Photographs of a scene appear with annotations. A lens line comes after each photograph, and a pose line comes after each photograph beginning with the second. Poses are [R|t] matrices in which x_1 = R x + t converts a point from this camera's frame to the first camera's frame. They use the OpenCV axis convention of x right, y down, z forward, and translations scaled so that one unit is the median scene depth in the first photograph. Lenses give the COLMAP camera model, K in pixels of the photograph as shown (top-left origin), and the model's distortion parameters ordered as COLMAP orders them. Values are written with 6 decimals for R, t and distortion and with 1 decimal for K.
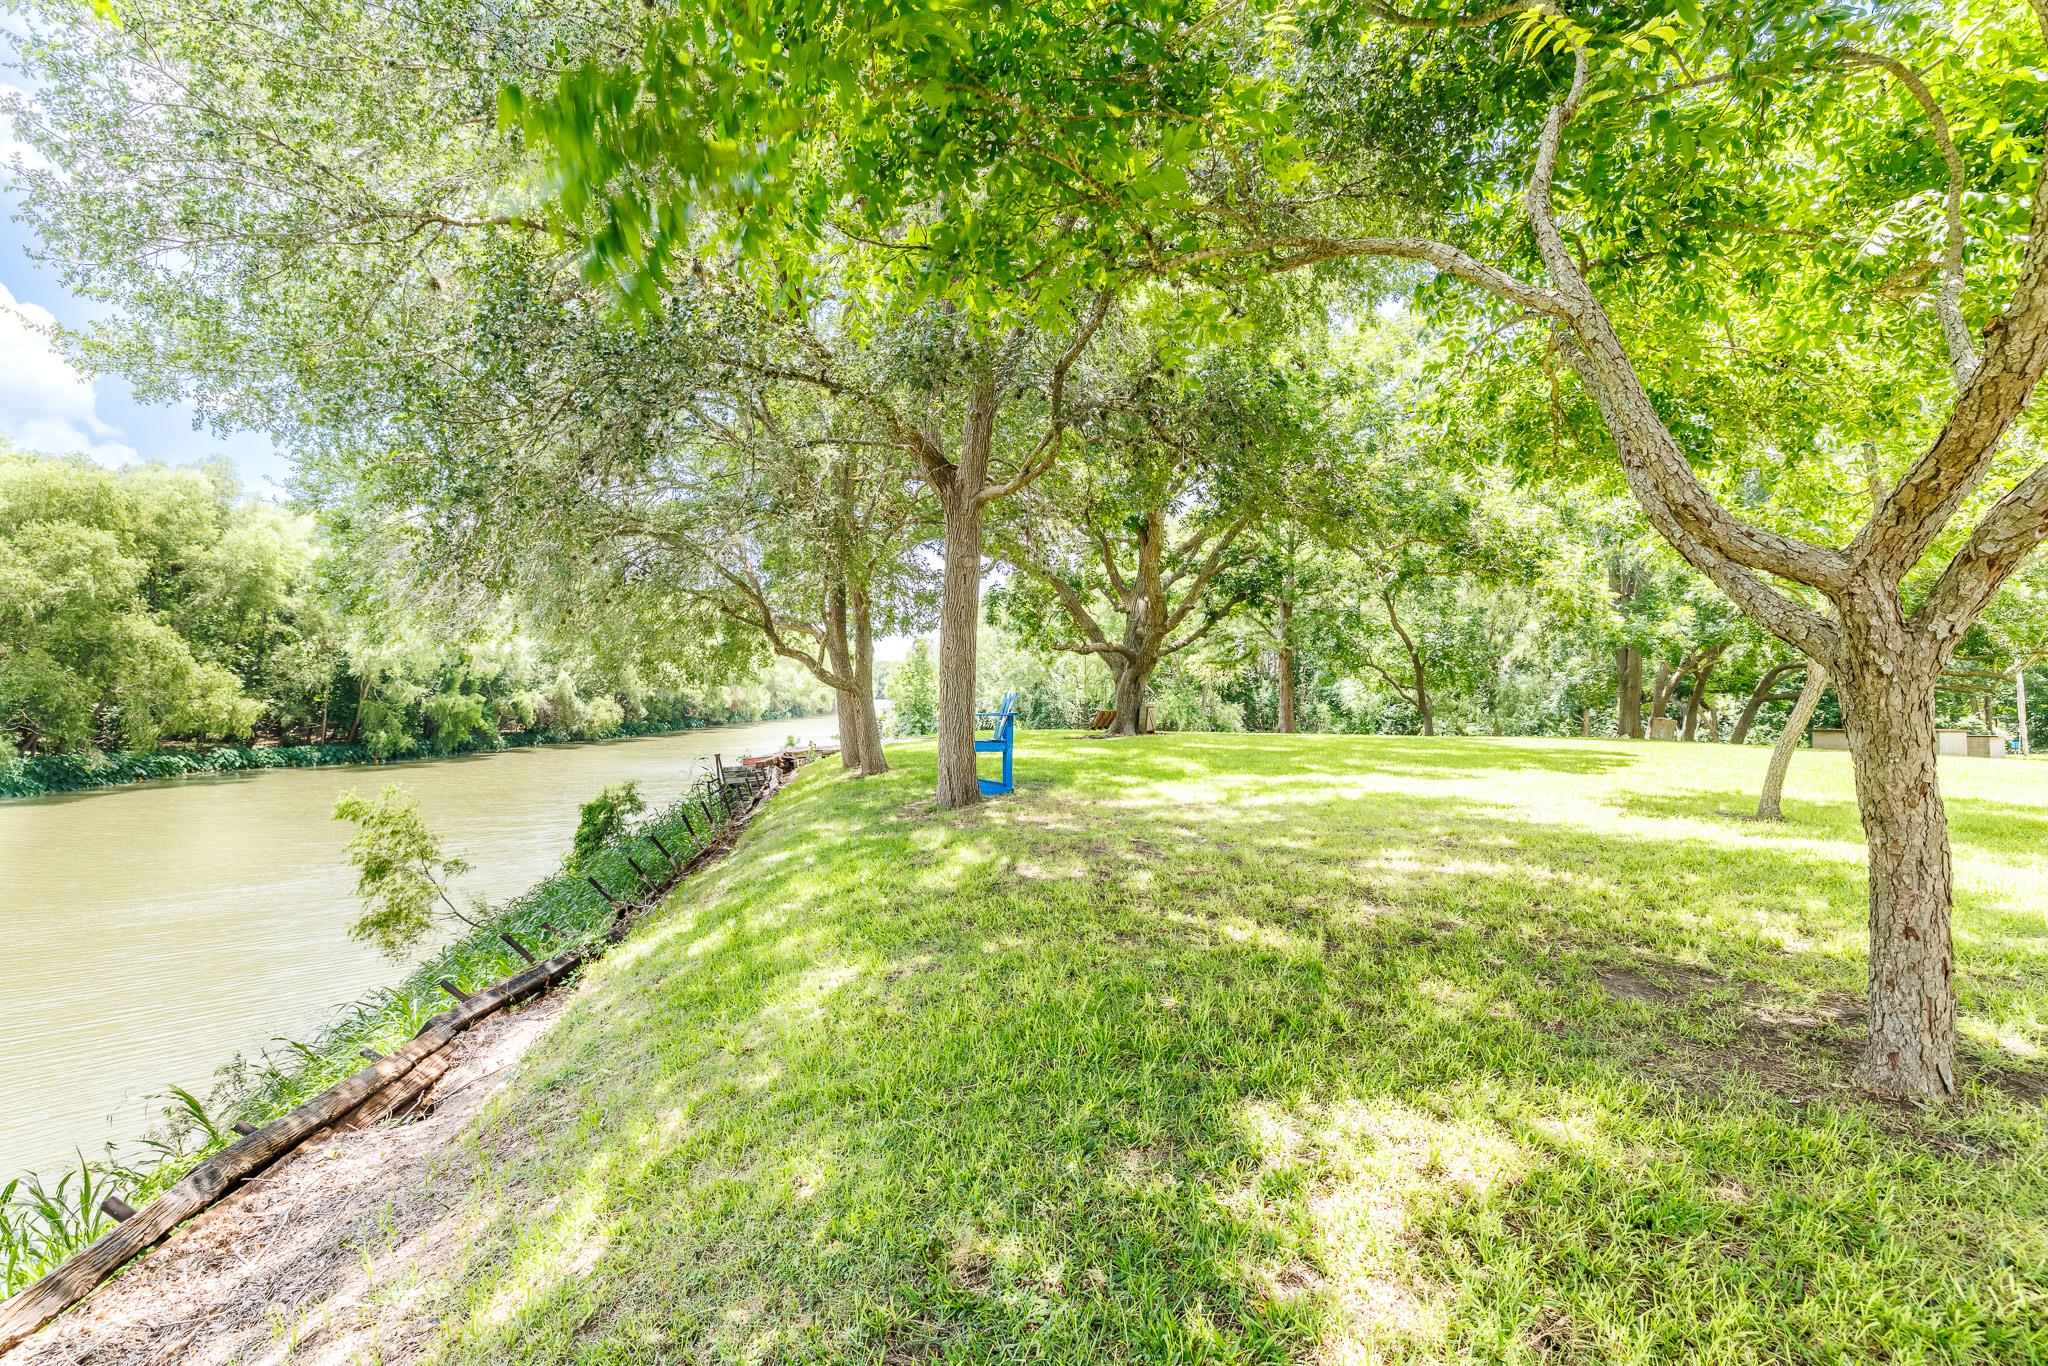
lens RADIAL K [[878.0, 0, 1018.3], [0, 878.0, 690.4], [0, 0, 1]] dist [0.000260, -0.000780]
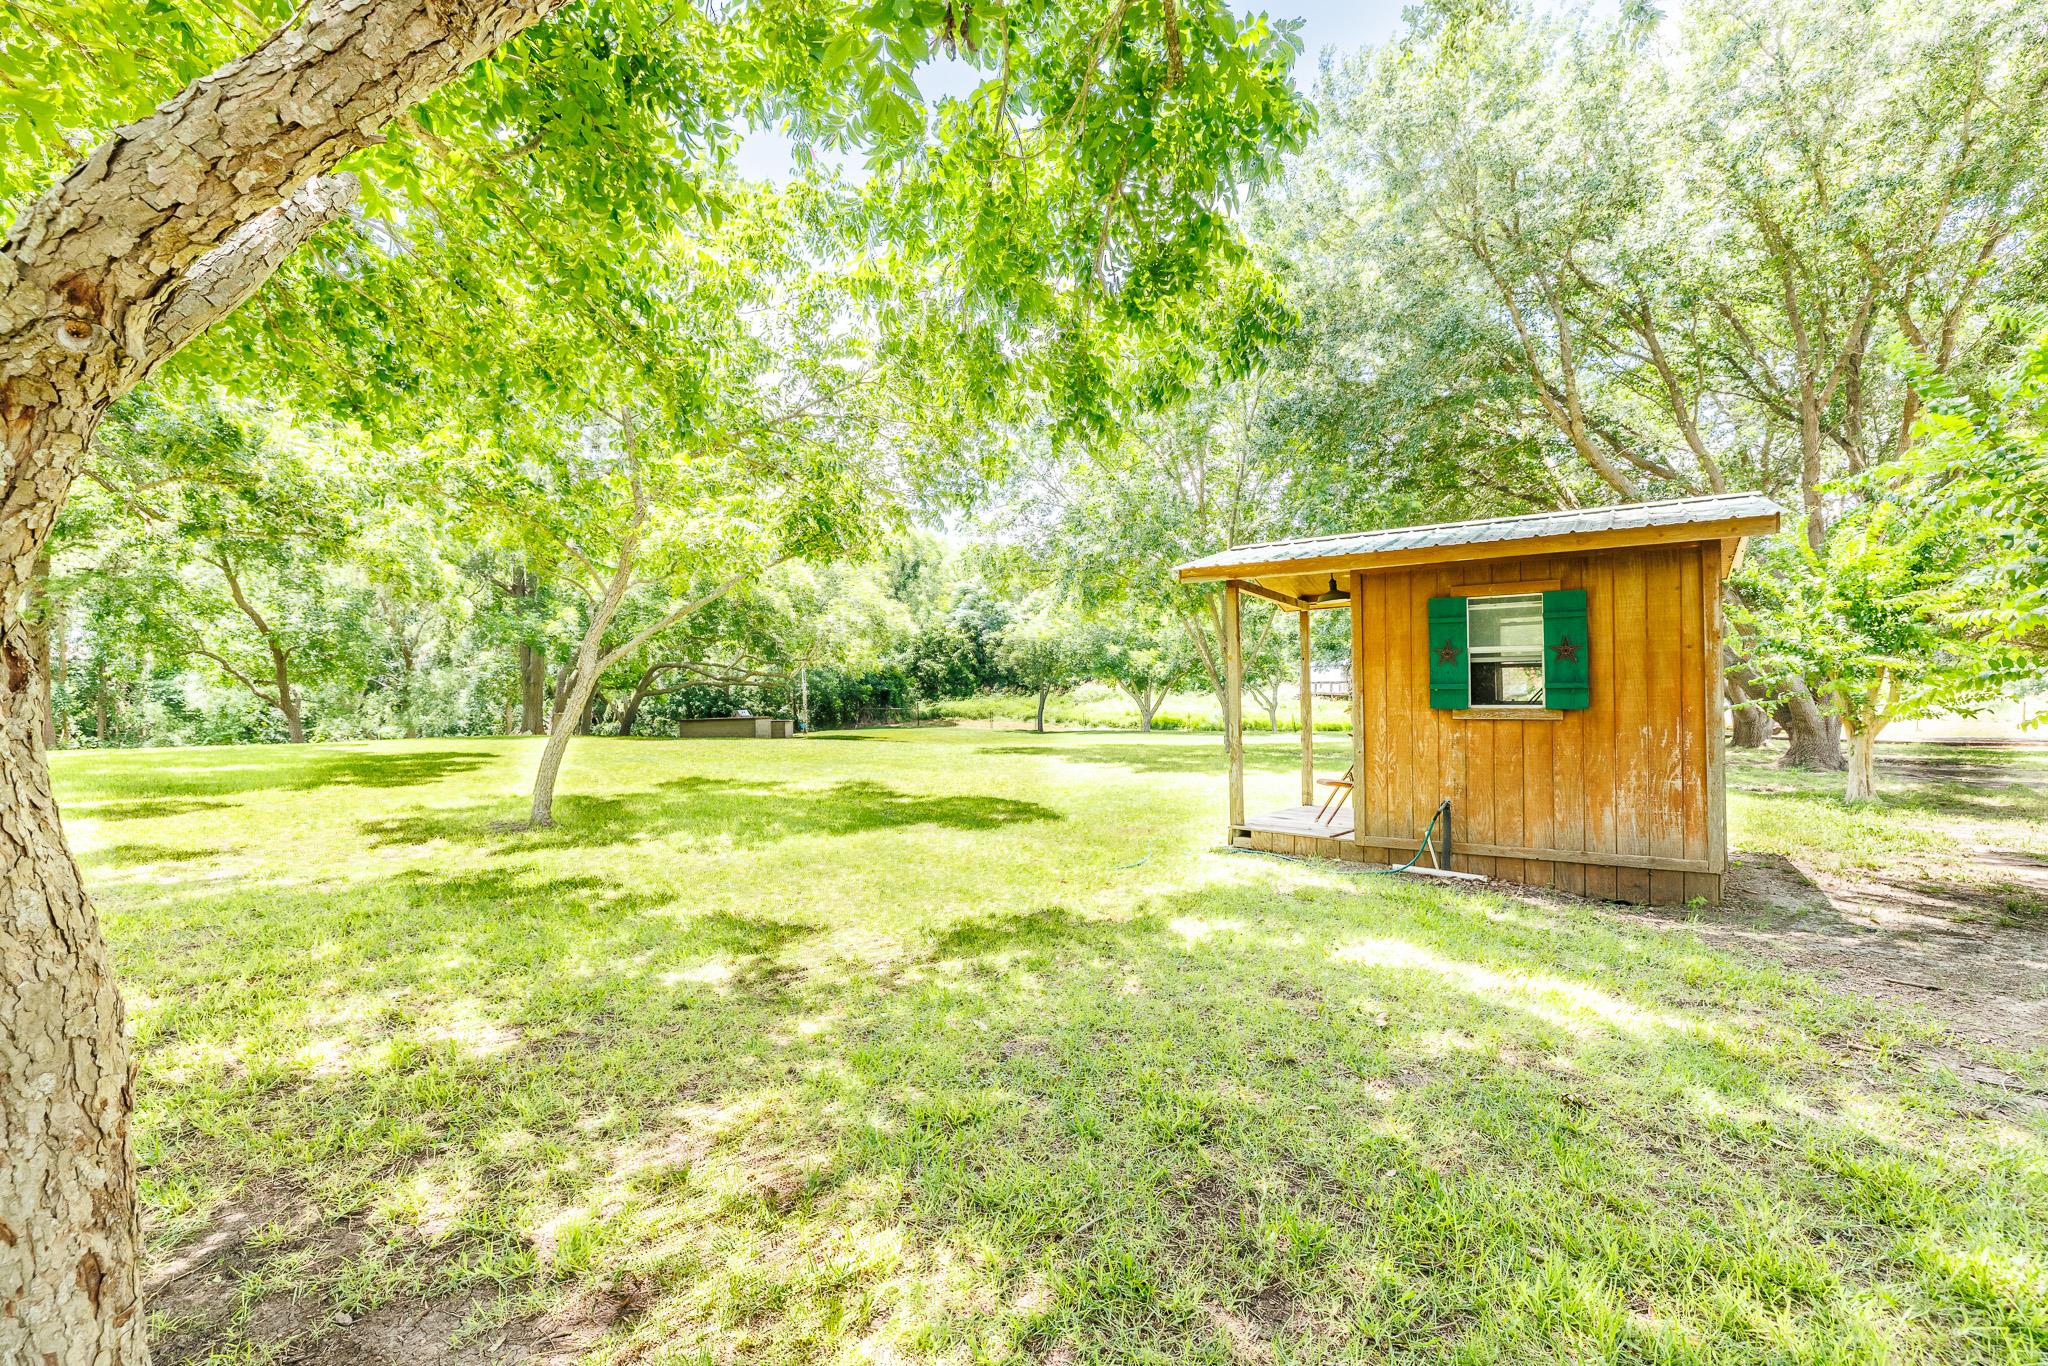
lens RADIAL K [[878.0, 0, 1018.3], [0, 878.0, 690.4], [0, 0, 1]] dist [0.000260, -0.000780]
pose [[0.475437, -0.000693, 0.879750, 0.095240], [-0.003296, 0.999991, 0.002569, -0.000616], [-0.879744, -0.004121, 0.475430, 0.035755]]
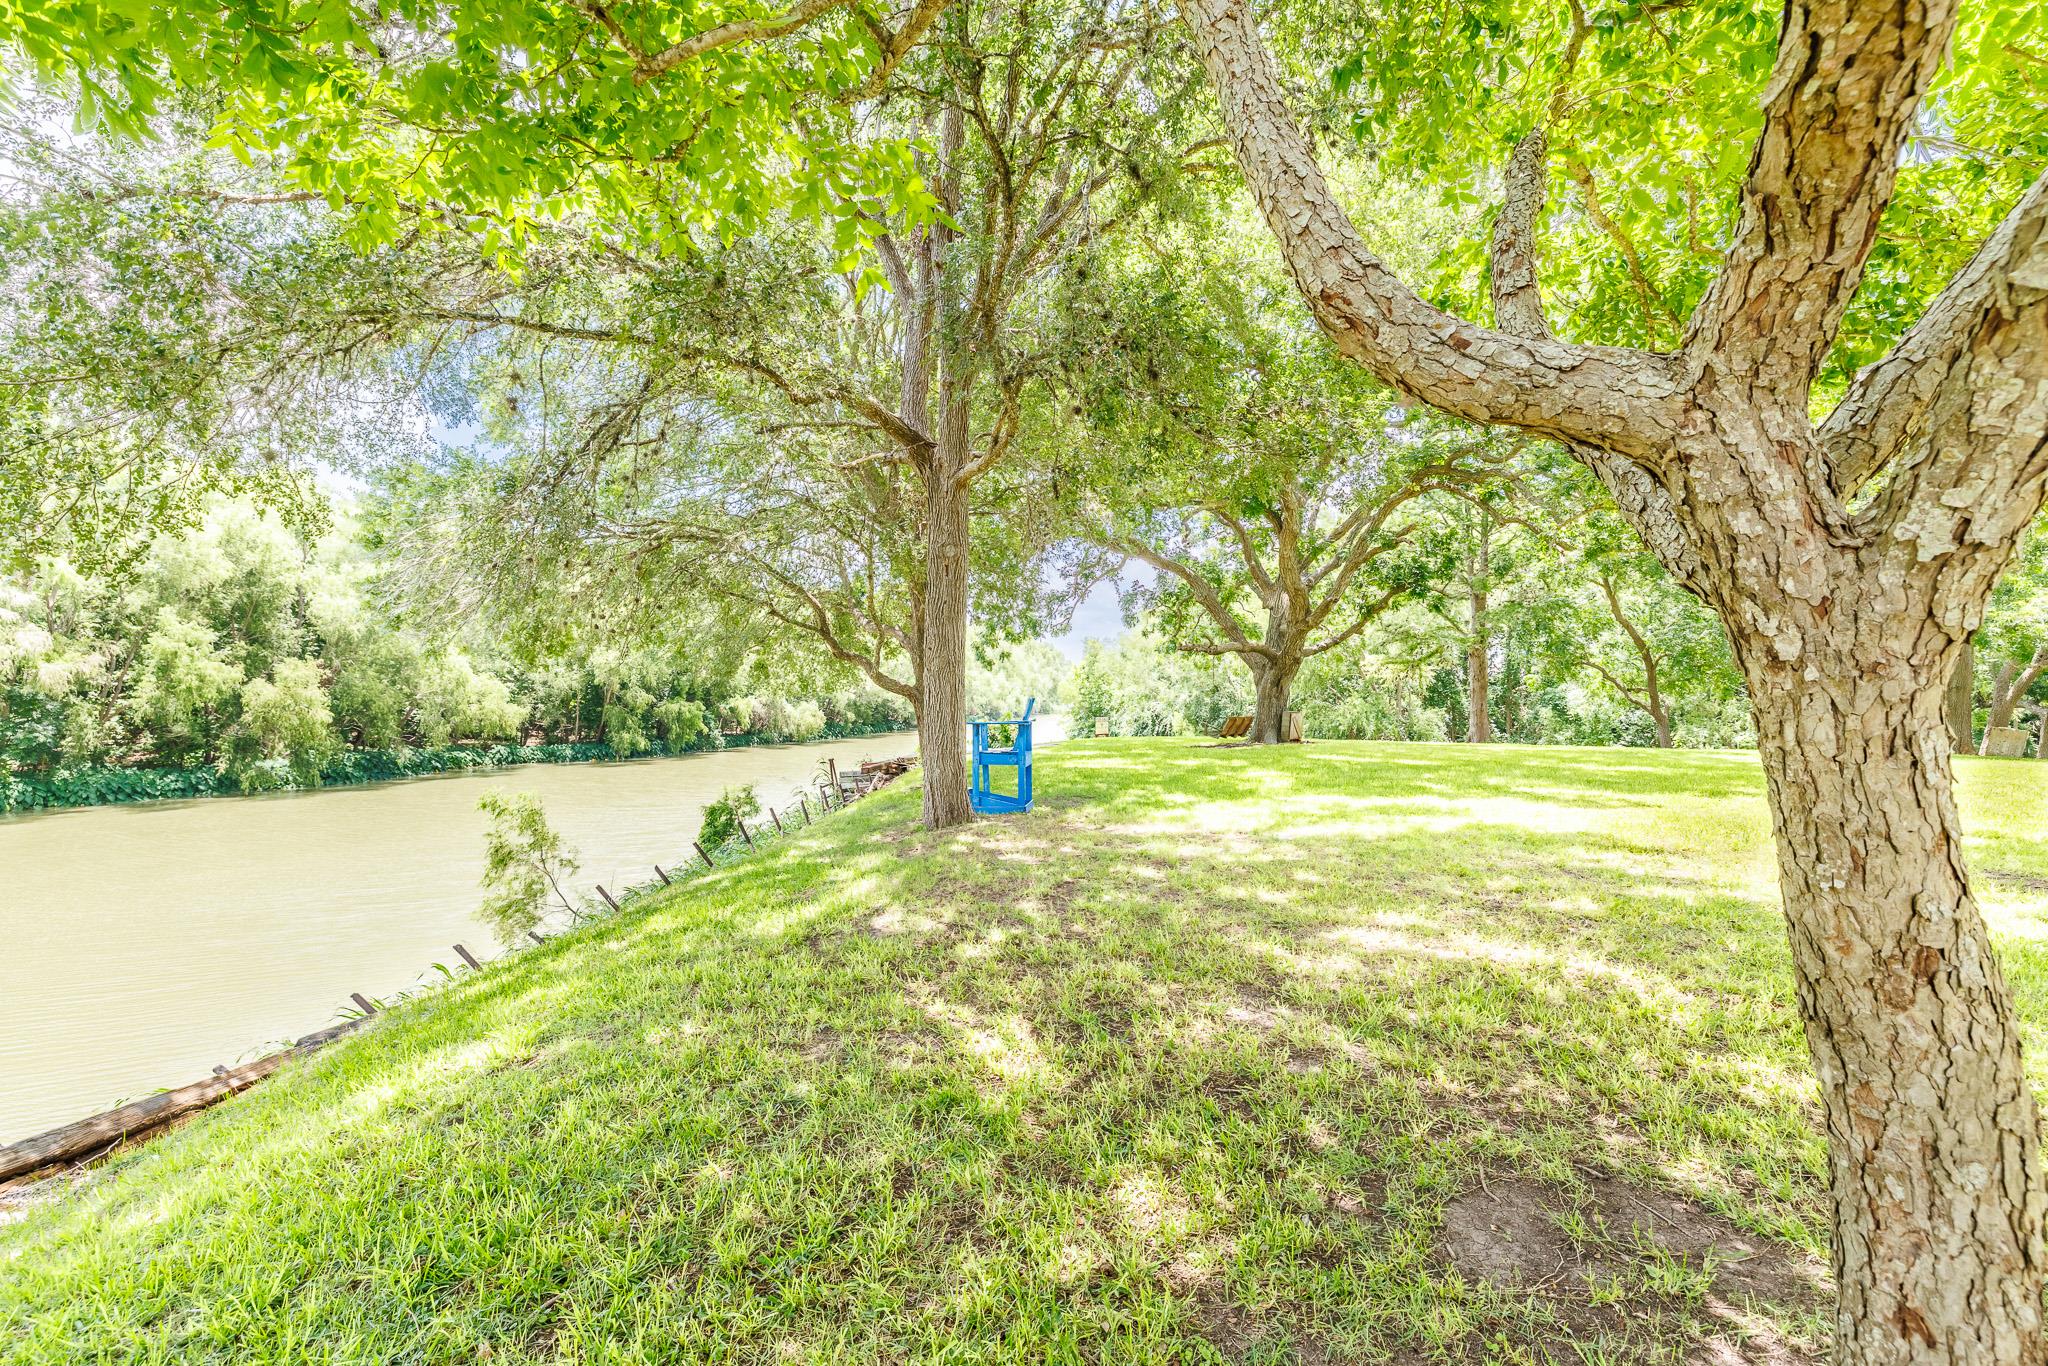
lens RADIAL K [[878.0, 0, 1018.3], [0, 878.0, 690.4], [0, 0, 1]] dist [0.000260, -0.000780]
pose [[0.973138, -0.003672, -0.230192, 0.078884], [0.002648, 0.999985, -0.004758, -0.000483], [0.230206, 0.004020, 0.973134, 0.057814]]
